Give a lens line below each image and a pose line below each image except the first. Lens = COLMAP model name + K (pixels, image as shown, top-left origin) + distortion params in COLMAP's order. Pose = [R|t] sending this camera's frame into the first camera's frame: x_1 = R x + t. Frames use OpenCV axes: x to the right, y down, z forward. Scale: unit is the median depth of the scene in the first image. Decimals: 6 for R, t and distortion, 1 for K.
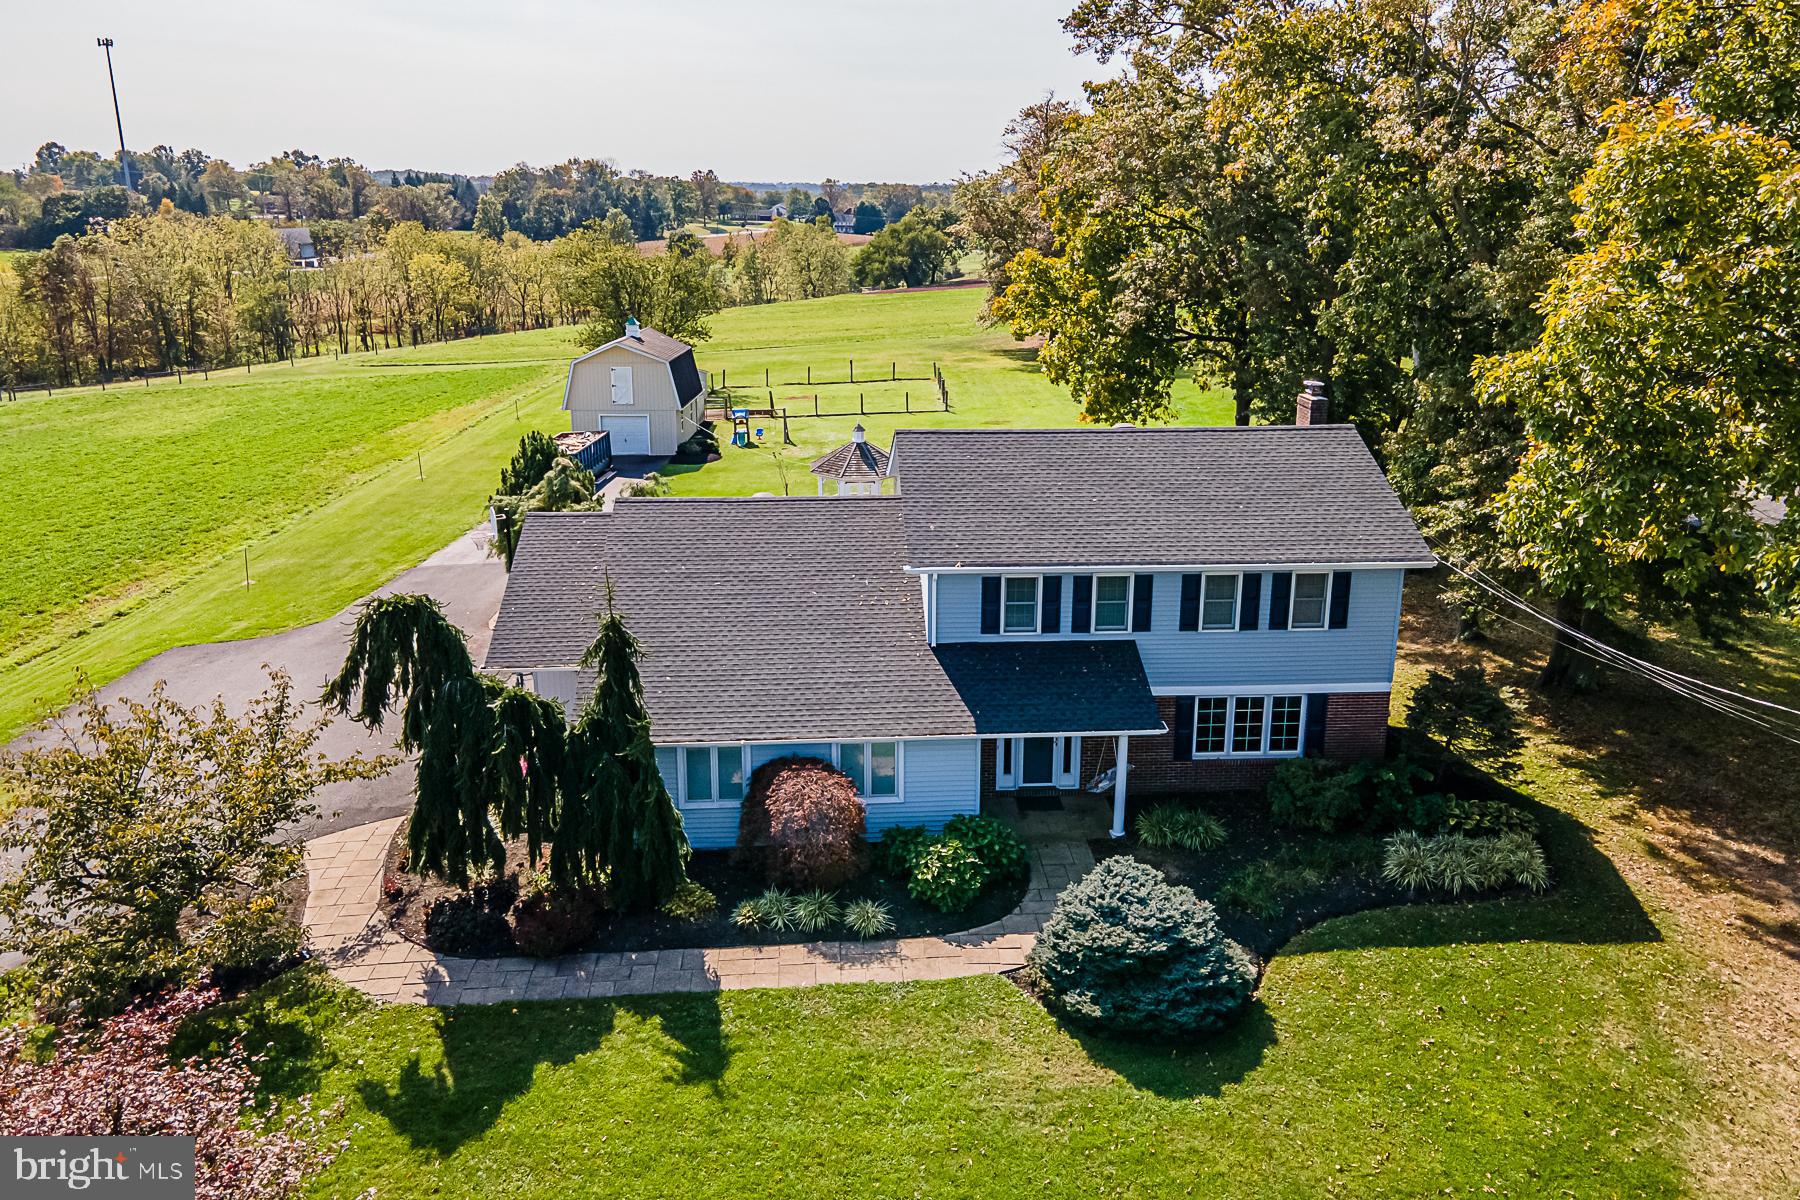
lens RADIAL K [[1327.9, 0, 897.7], [0, 1327.9, 535.0], [0, 0, 1]] dist [0.022483, 0.041138]
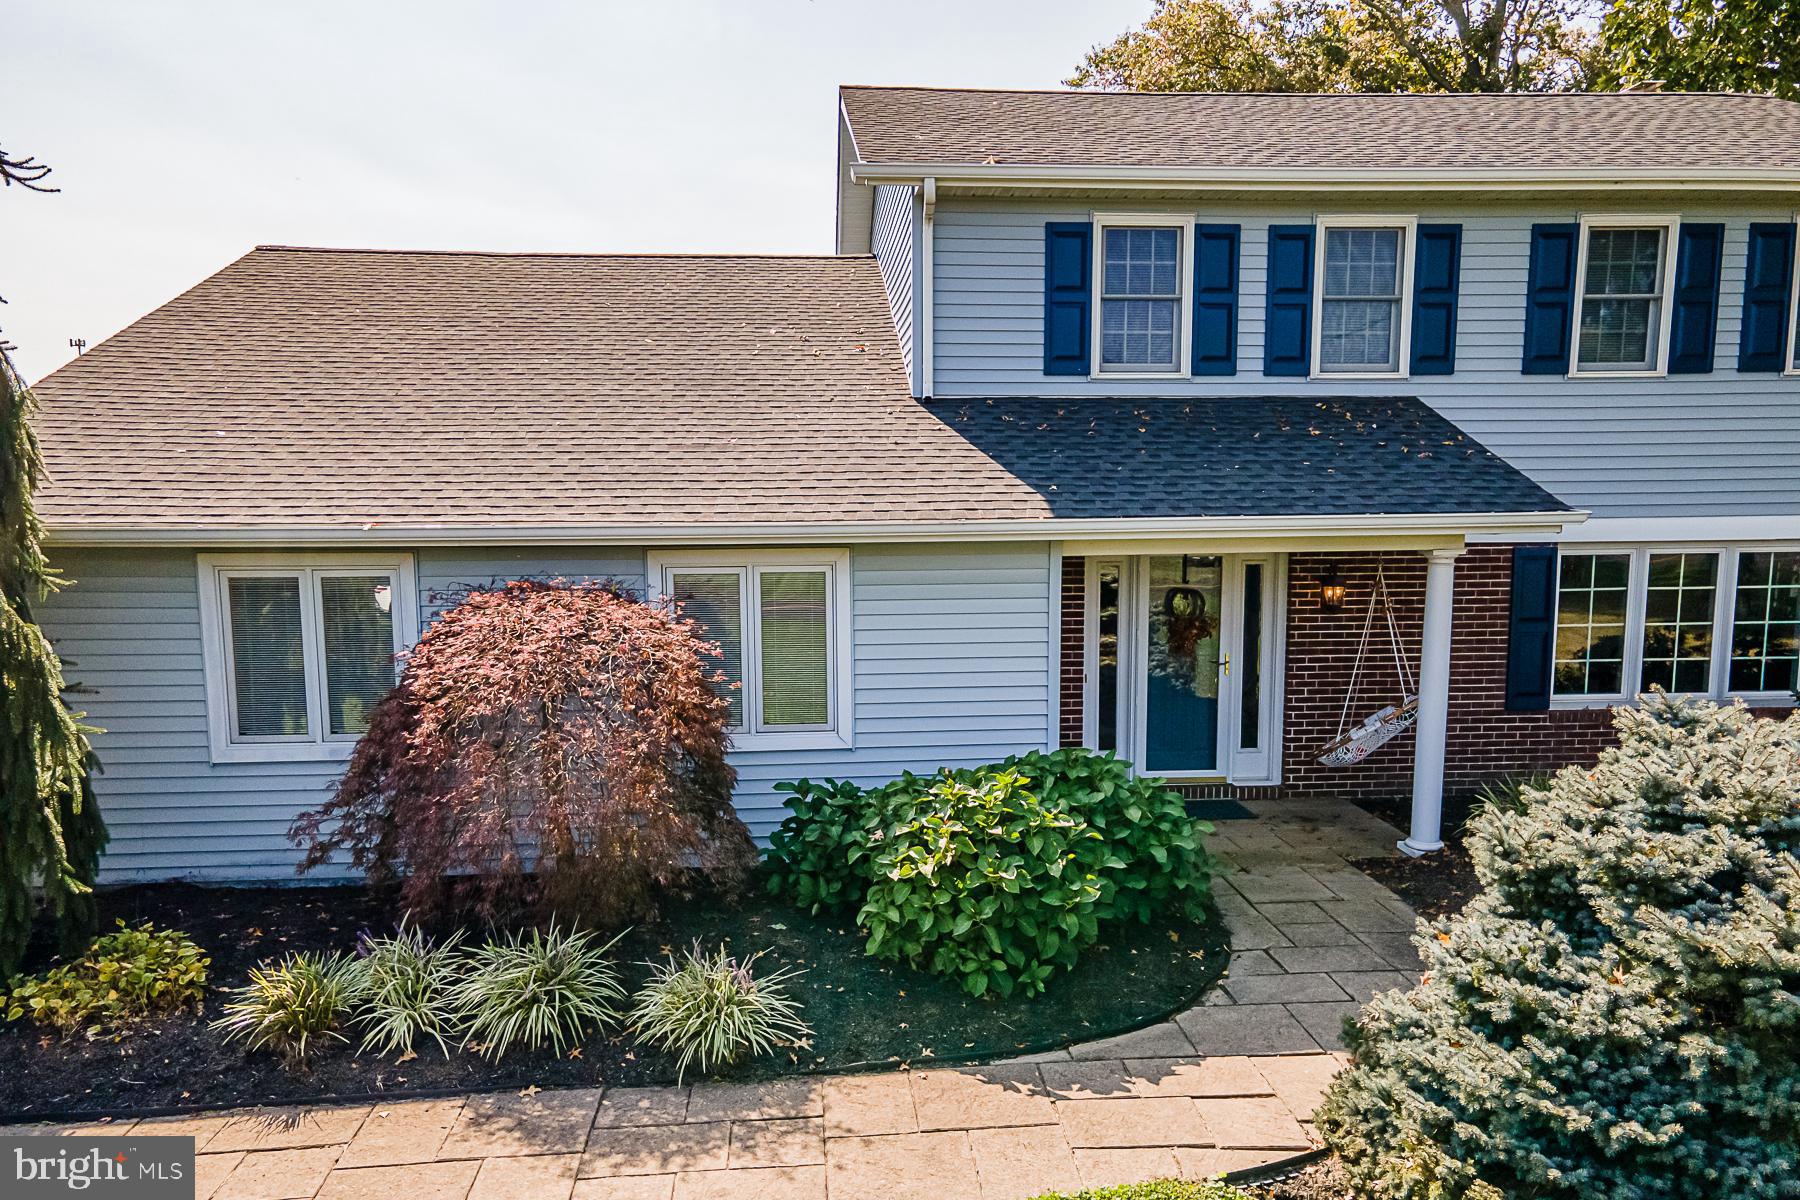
lens RADIAL K [[1327.9, 0, 909.5], [0, 1327.9, 685.7], [0, 0, 1]] dist [0.022483, 0.041138]
pose [[0.999716, -0.008691, 0.022210, 0.012615], [0.011342, 0.992446, -0.122158, 0.238385], [-0.020980, 0.122375, 0.992262, 0.664655]]
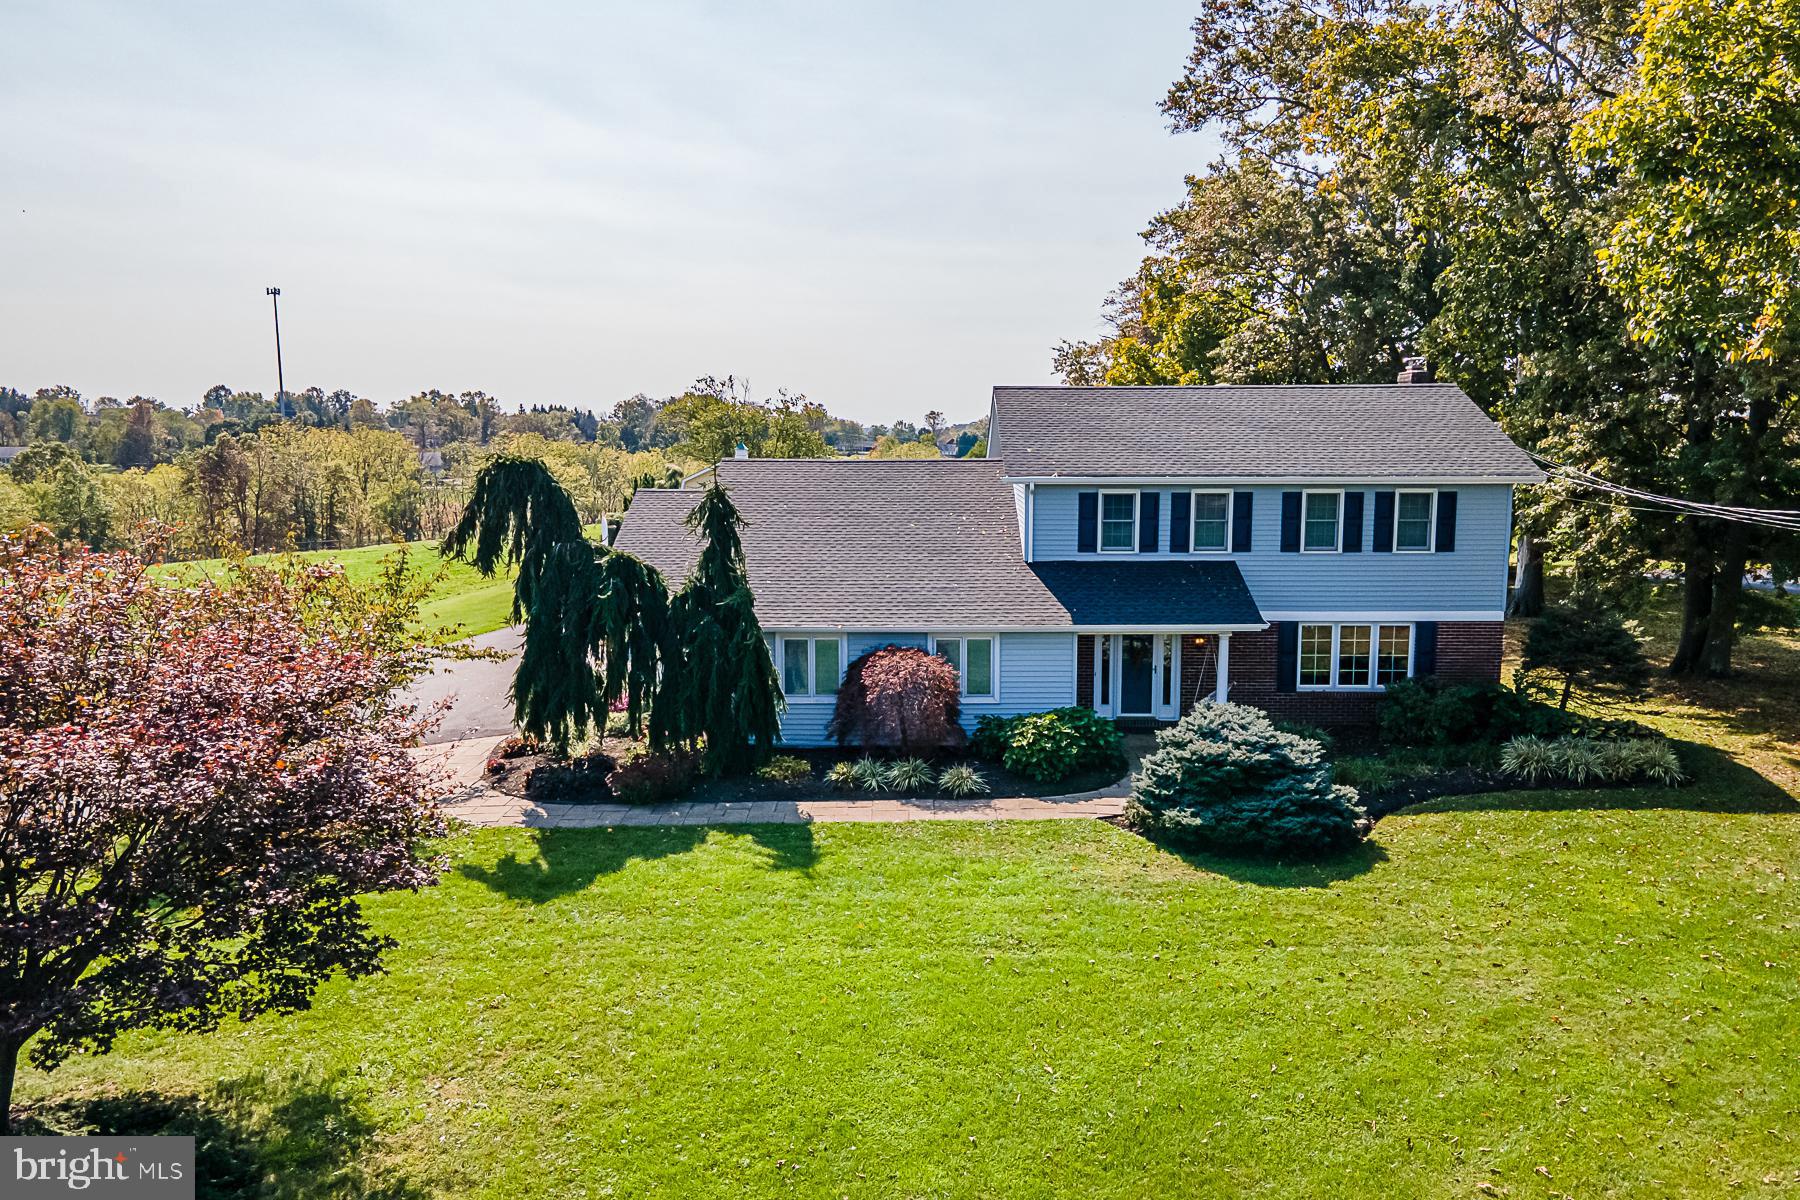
lens RADIAL K [[1327.9, 0, 898.7], [0, 1327.9, 605.7], [0, 0, 1]] dist [0.022483, 0.041138]
pose [[0.997165, 0.007096, -0.074907, 0.003339], [-0.016496, 0.991939, -0.125639, 0.265455], [0.073412, 0.126518, 0.989244, 0.004270]]
